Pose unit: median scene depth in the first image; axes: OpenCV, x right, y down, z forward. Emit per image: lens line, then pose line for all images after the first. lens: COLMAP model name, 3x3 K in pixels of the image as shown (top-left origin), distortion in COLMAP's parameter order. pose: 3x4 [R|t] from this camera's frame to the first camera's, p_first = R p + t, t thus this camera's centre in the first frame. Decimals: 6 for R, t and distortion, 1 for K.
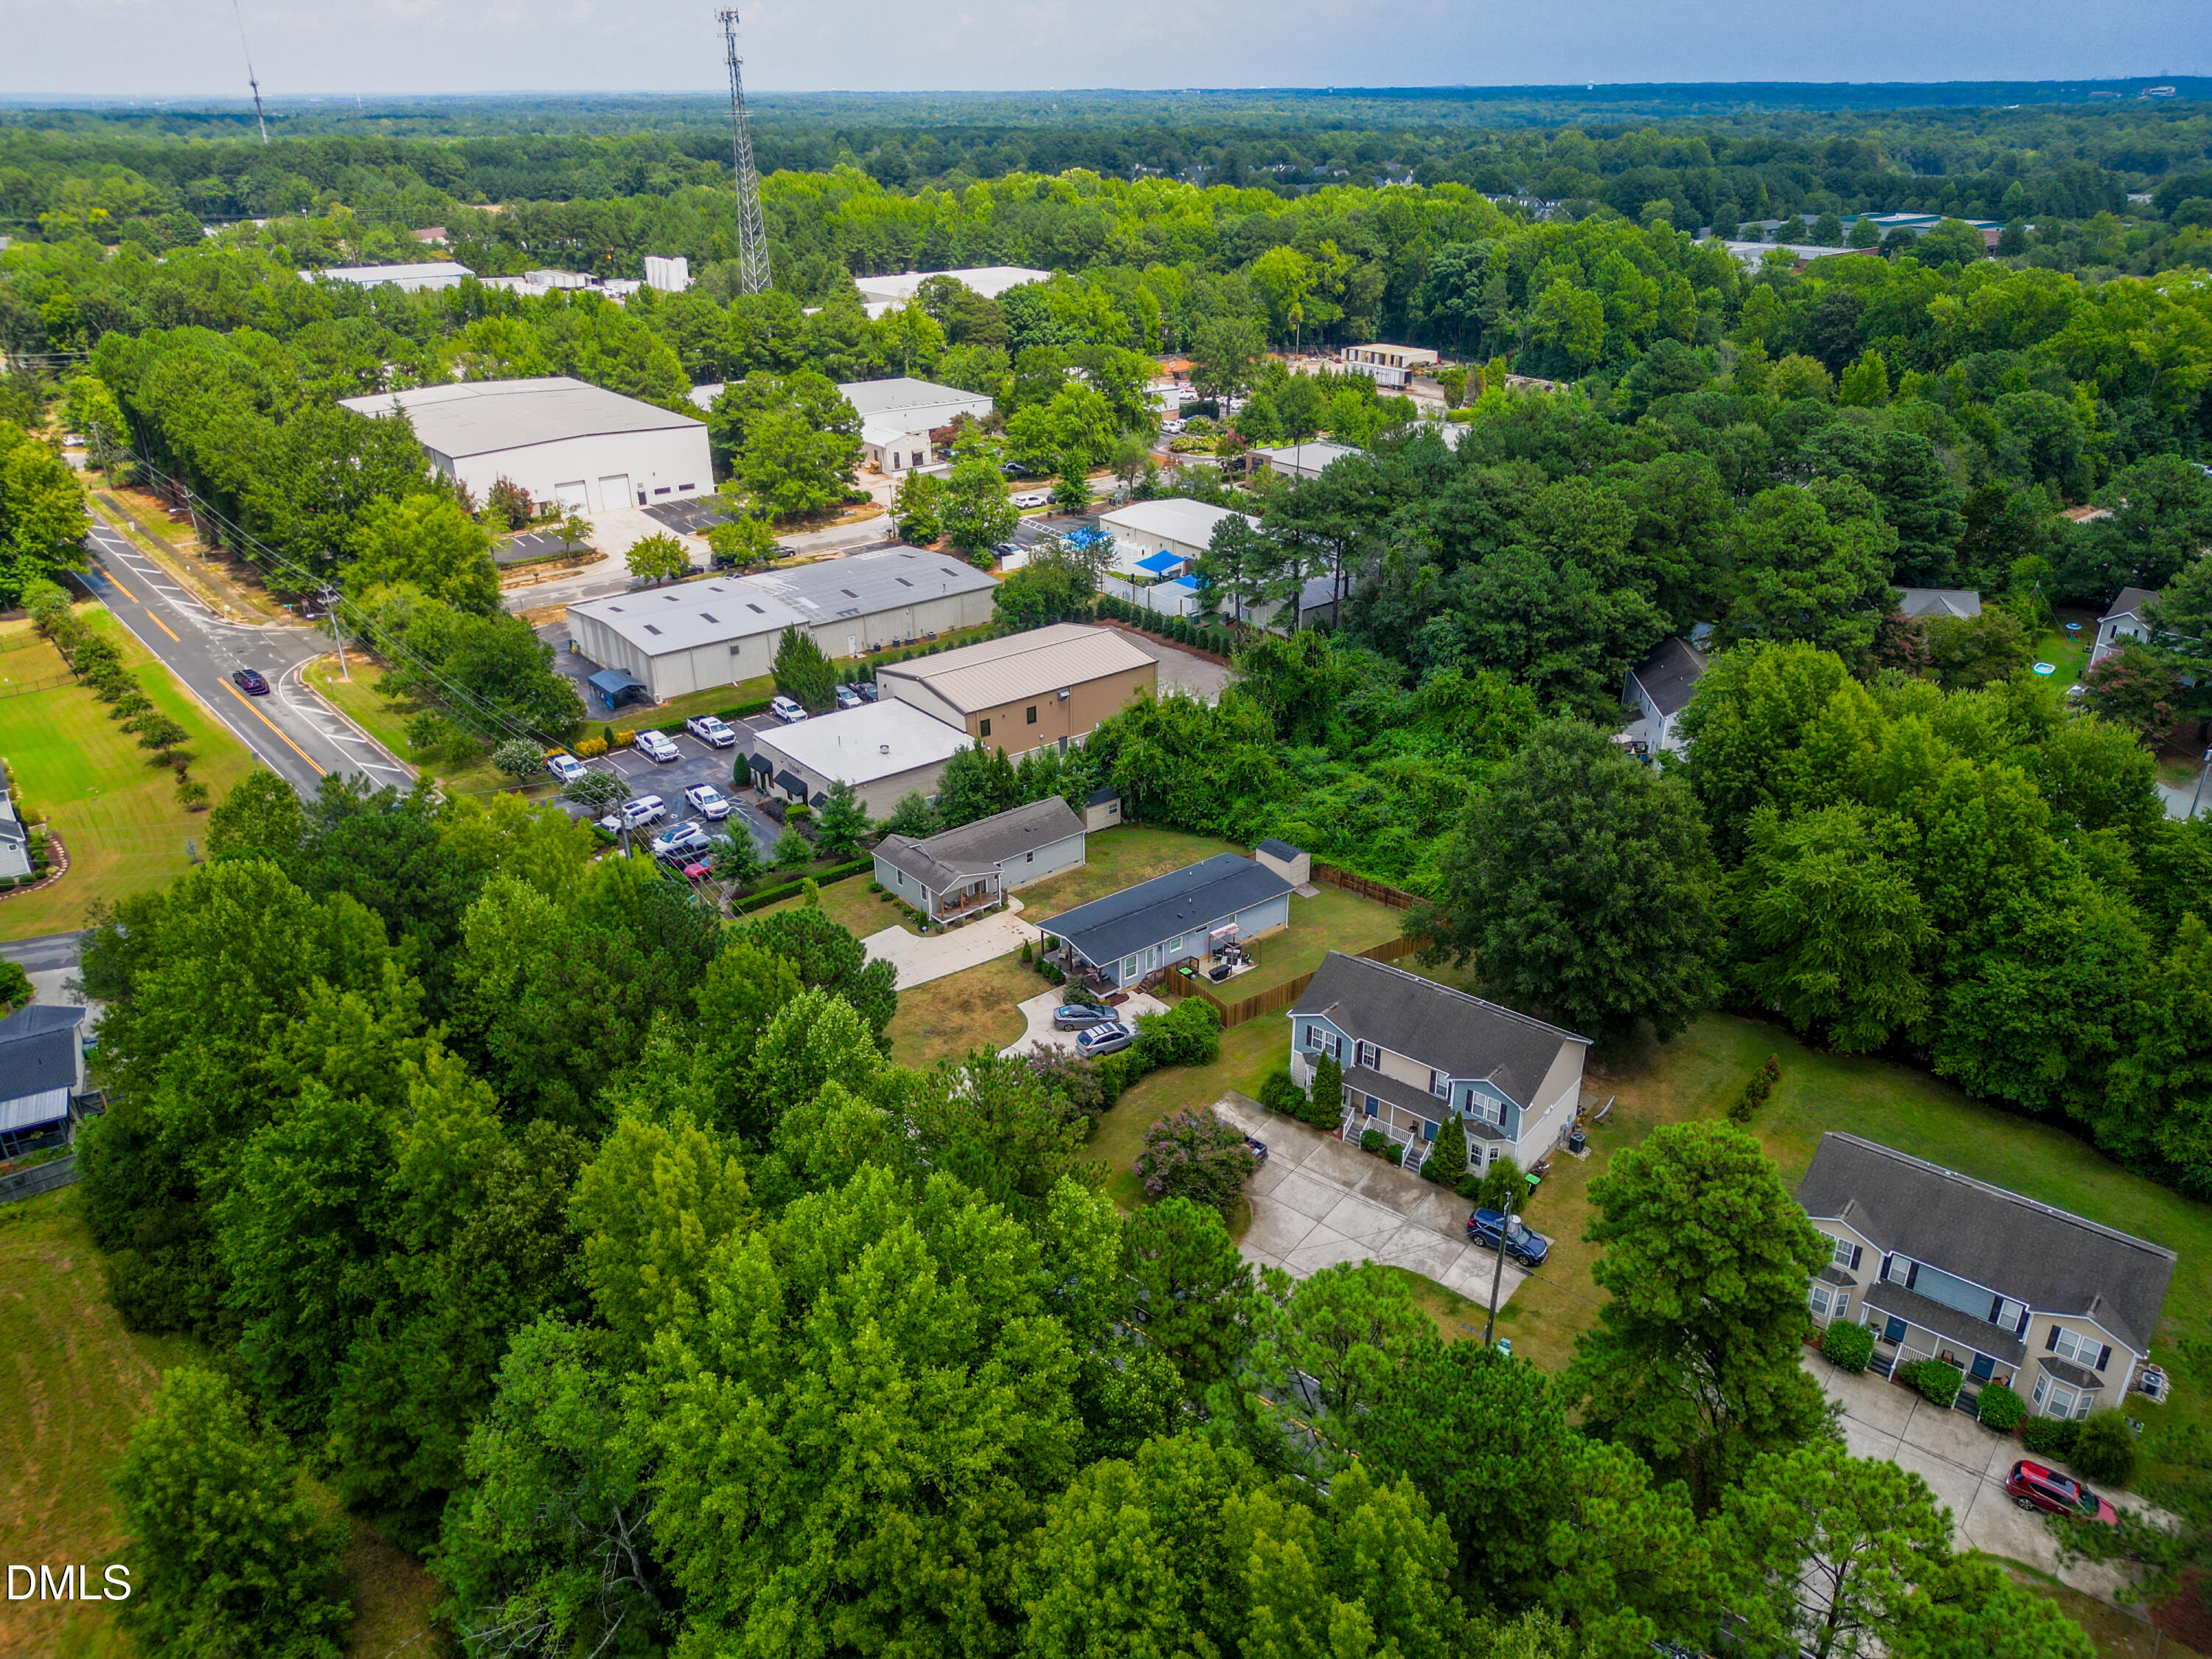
lens RADIAL K [[1560.6, 0, 1106.0], [0, 1560.6, 829.5], [0, 0, 1]] dist [0.072119, -0.068641]
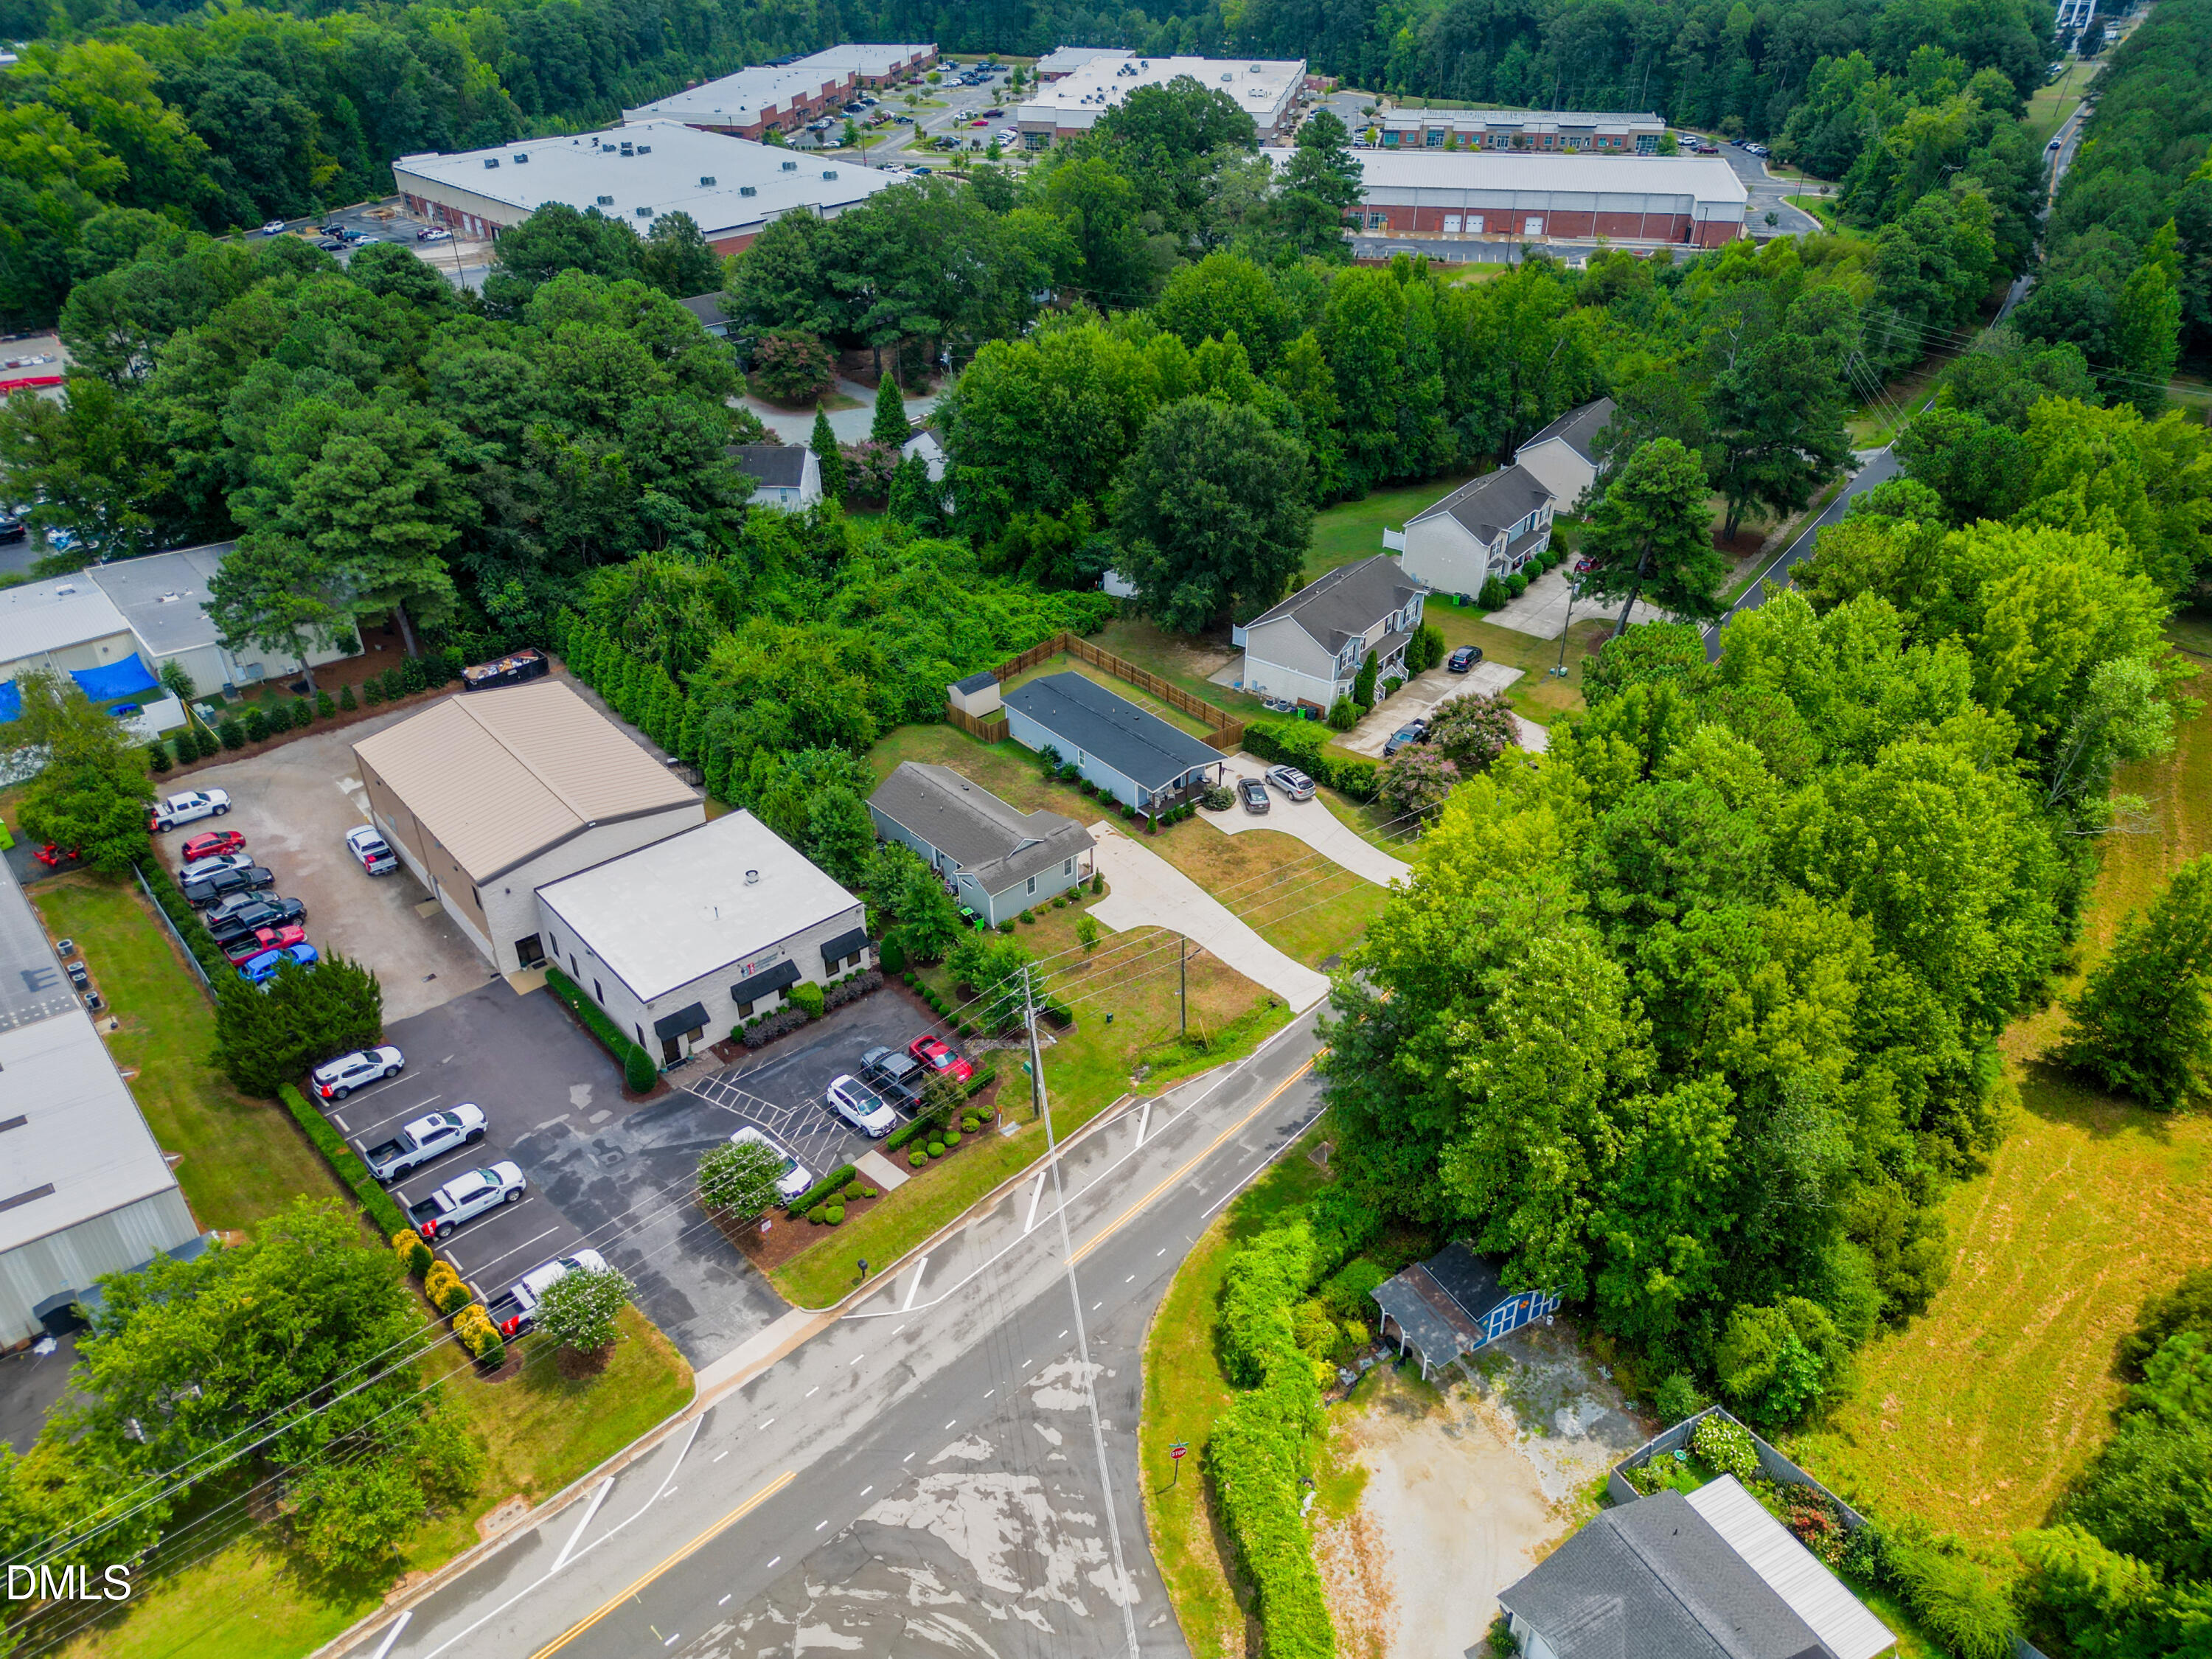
lens RADIAL K [[1534.7, 0, 1106.0], [0, 1534.7, 829.5], [0, 0, 1]] dist [0.050618, -0.042847]
pose [[-0.032593, -0.538850, 0.841771, -0.734563], [0.428079, 0.753531, 0.498939, -0.353275], [-0.903154, 0.376606, 0.206111, 0.676871]]
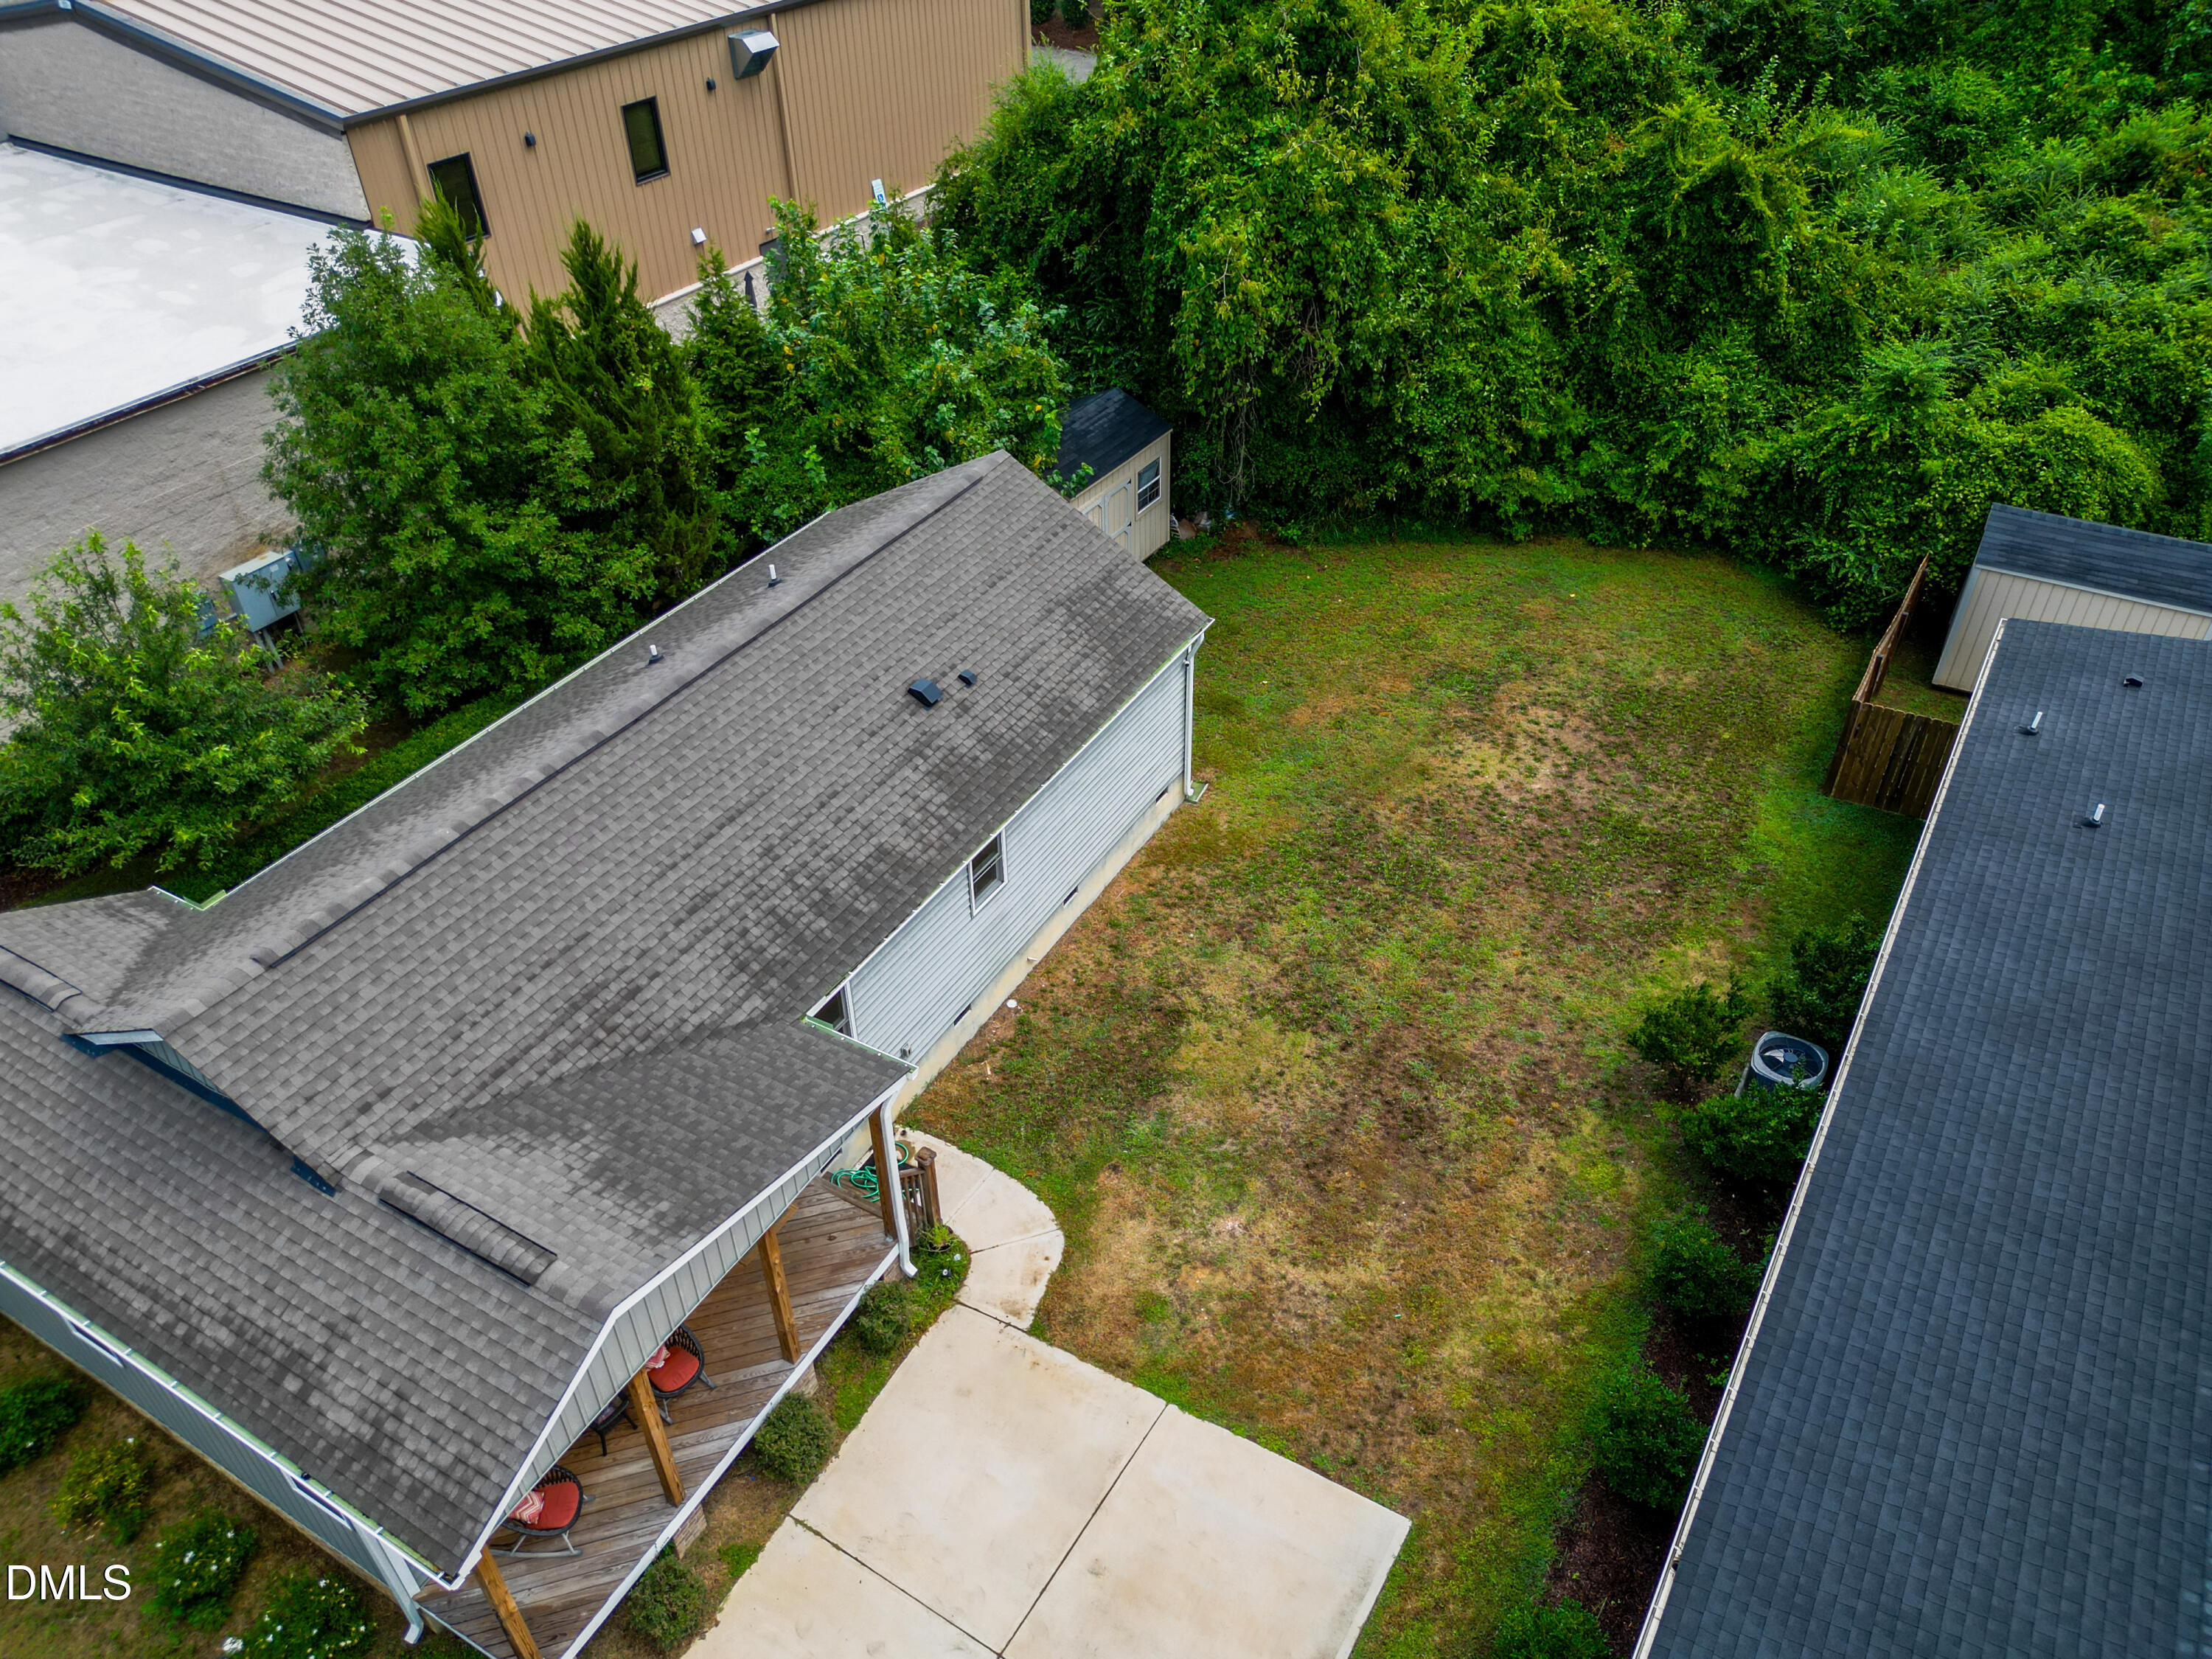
lens RADIAL K [[1560.6, 0, 1106.0], [0, 1560.6, 829.5], [0, 0, 1]] dist [0.072119, -0.068641]
pose [[0.941095, -0.212074, 0.263373, -0.070221], [0.148909, 0.959211, 0.240294, -0.020169], [-0.303591, -0.186921, 0.934288, 0.758016]]
